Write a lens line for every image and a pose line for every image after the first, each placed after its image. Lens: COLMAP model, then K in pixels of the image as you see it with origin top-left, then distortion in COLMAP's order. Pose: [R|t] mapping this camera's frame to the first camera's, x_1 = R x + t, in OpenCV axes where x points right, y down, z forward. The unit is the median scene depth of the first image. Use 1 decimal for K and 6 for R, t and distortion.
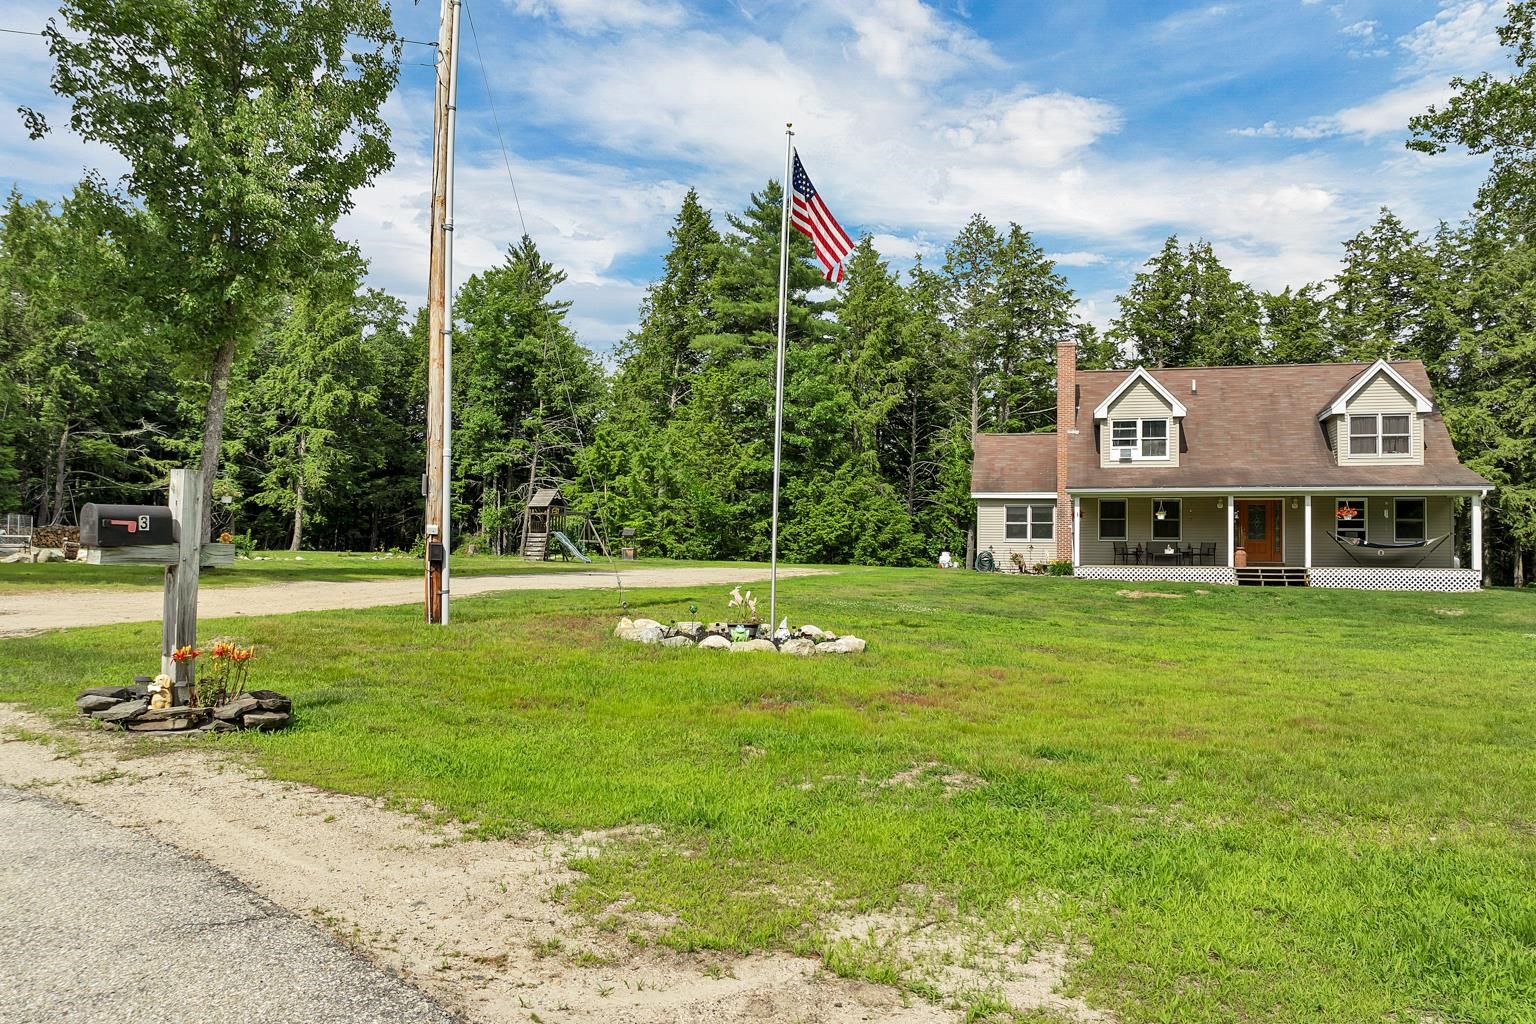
lens RADIAL K [[1108.7, 0, 776.3], [0, 1108.7, 528.2], [0, 0, 1]] dist [-0.026092, -0.002804]
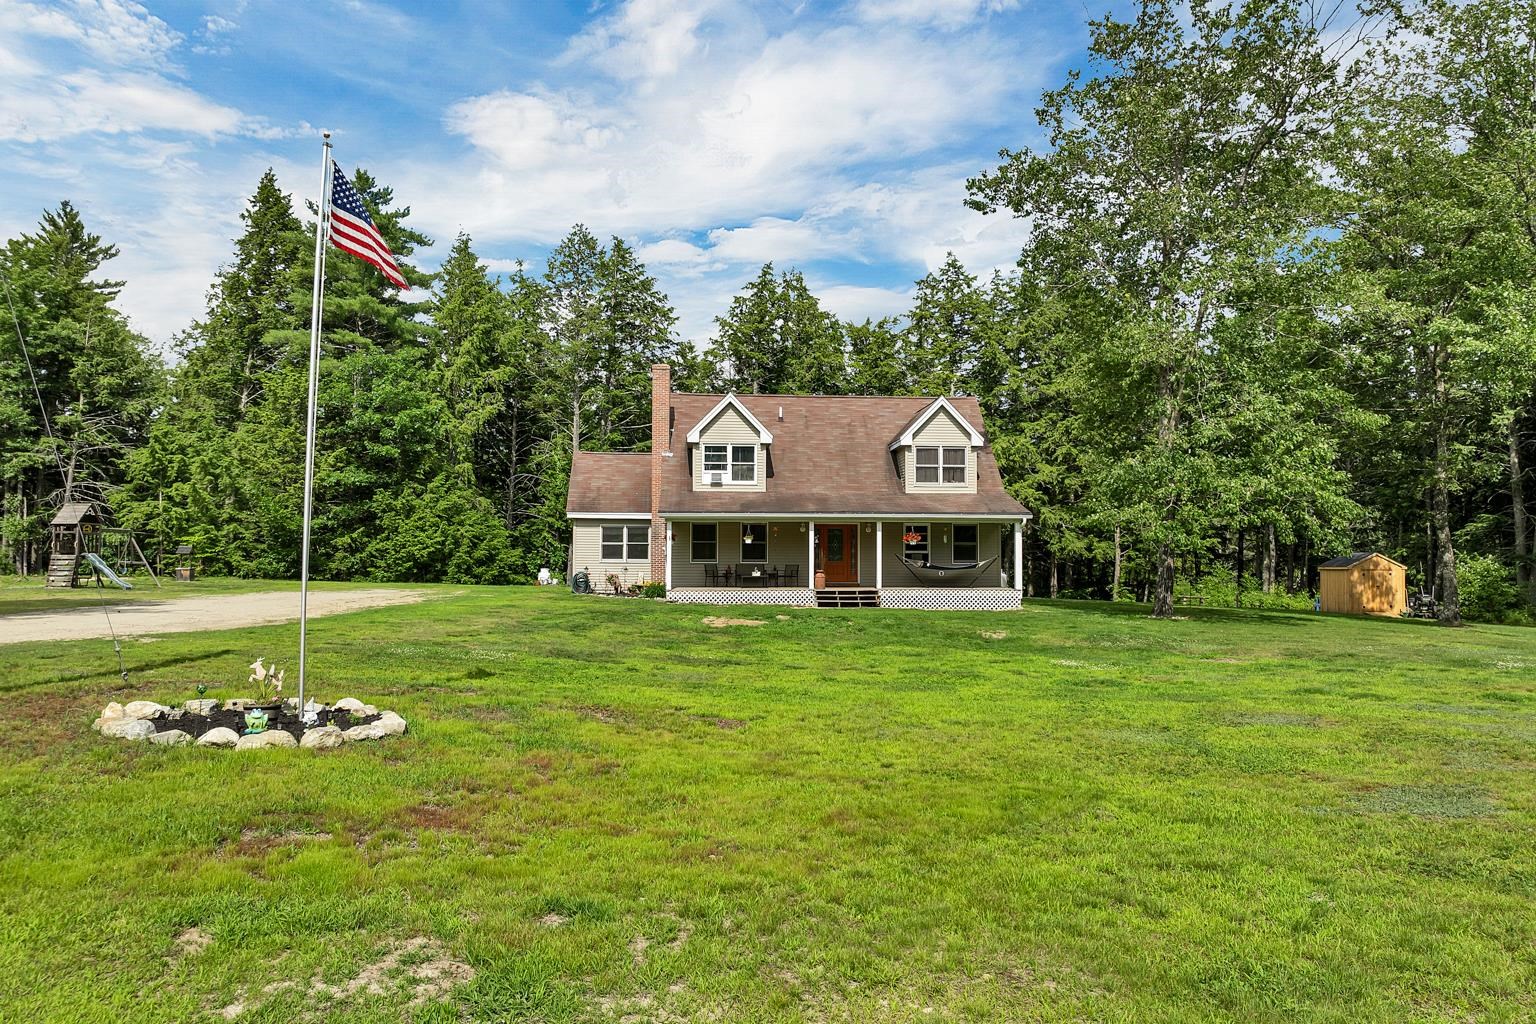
lens RADIAL K [[1108.7, 0, 764.4], [0, 1108.7, 527.9], [0, 0, 1]] dist [-0.026092, -0.002804]
pose [[0.943997, 0.003478, 0.329935, 0.013630], [-0.002884, 0.999993, -0.002290, -0.012662], [-0.329940, 0.001210, 0.944001, 0.013045]]
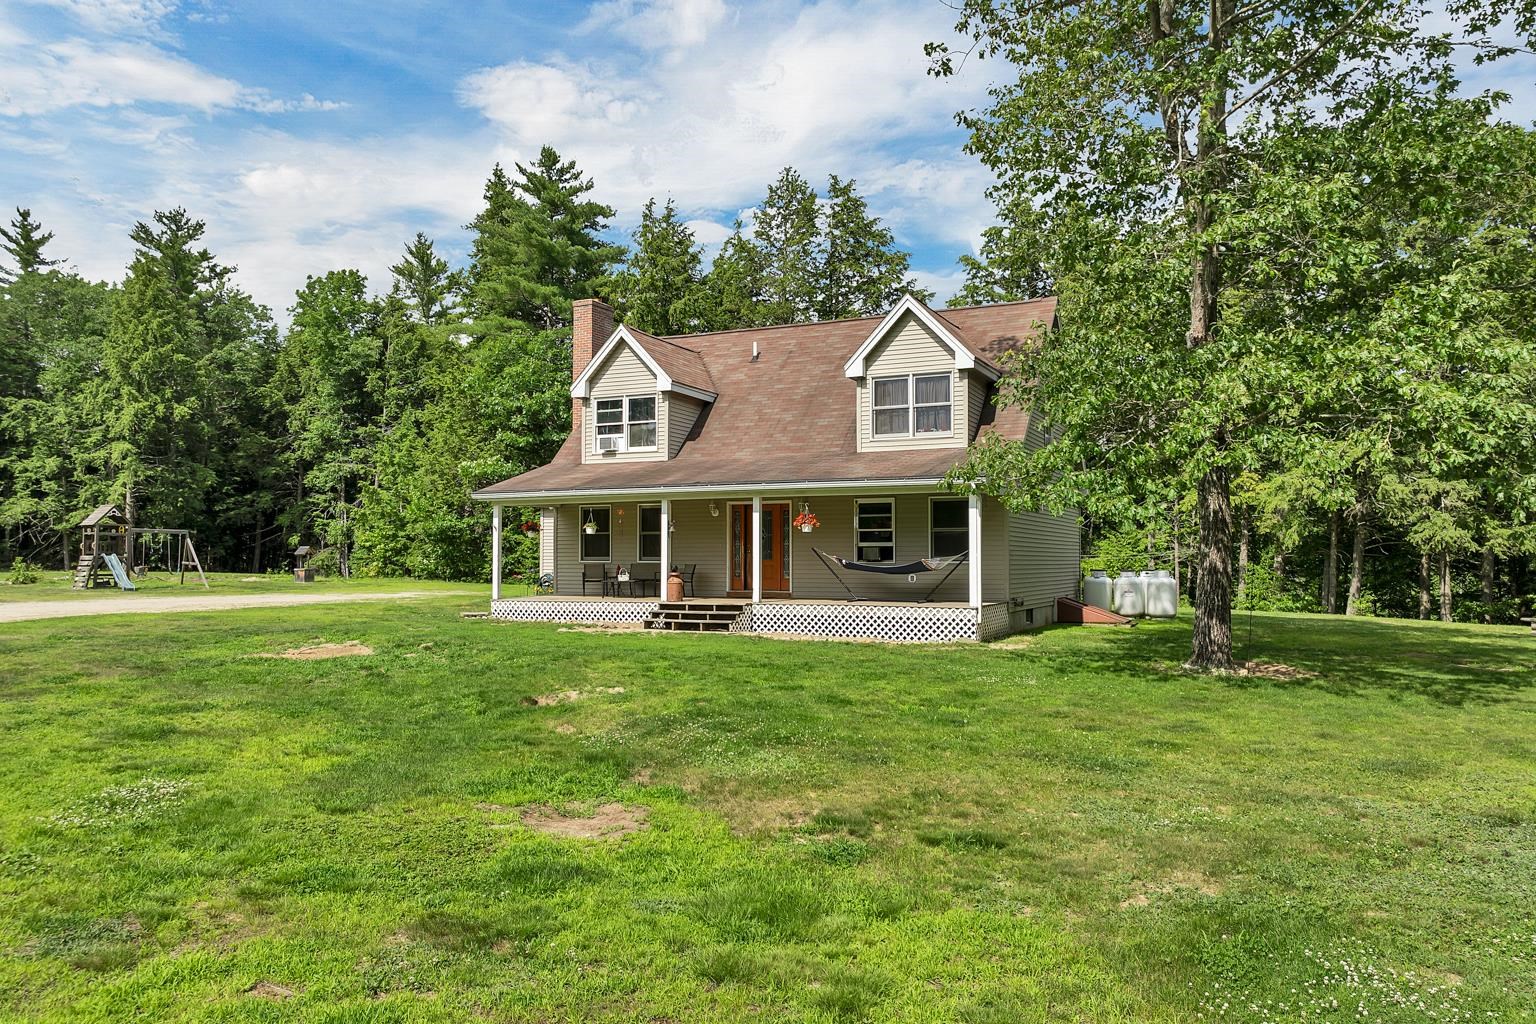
lens RADIAL K [[1108.7, 0, 767.8], [0, 1108.7, 512.4], [0, 0, 1]] dist [-0.026092, -0.002804]
pose [[0.982949, -0.017507, -0.183043, 0.371253], [0.014056, 0.999698, -0.020137, -0.003837], [0.183341, 0.017221, 0.982899, 0.197628]]
